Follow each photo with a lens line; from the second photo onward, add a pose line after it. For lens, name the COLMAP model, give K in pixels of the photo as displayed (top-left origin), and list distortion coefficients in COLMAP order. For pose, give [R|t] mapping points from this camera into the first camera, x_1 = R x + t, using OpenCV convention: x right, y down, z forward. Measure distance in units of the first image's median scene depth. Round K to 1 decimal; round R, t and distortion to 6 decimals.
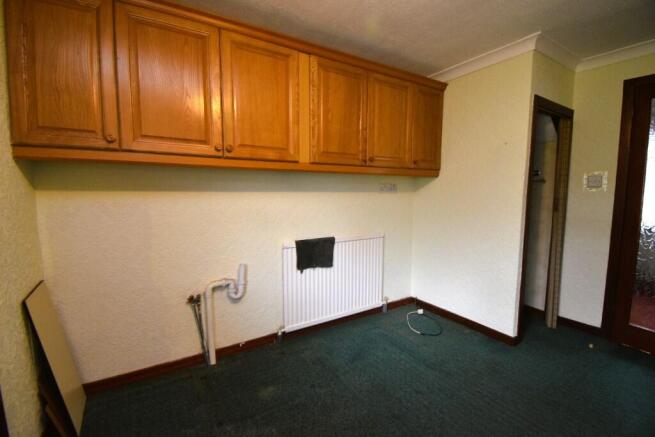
lens RADIAL K [[318.2, 0, 327.5], [0, 318.2, 218.5], [0, 0, 1]] dist [0.000996, -0.000005]
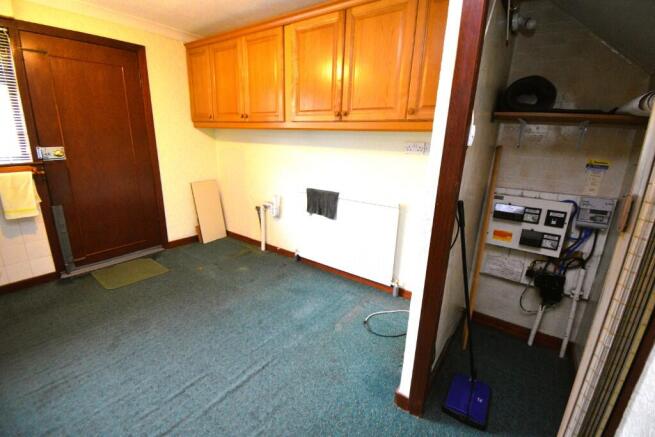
lens RADIAL K [[288.5, 0, 324.6], [0, 288.5, 222.0], [0, 0, 1]] dist [0.024996, -0.027299]
pose [[0.338593, 0.248222, -0.907602, 0.978515], [-0.133874, 0.967472, 0.214652, -0.051992], [0.931361, 0.048824, 0.360810, 0.664342]]
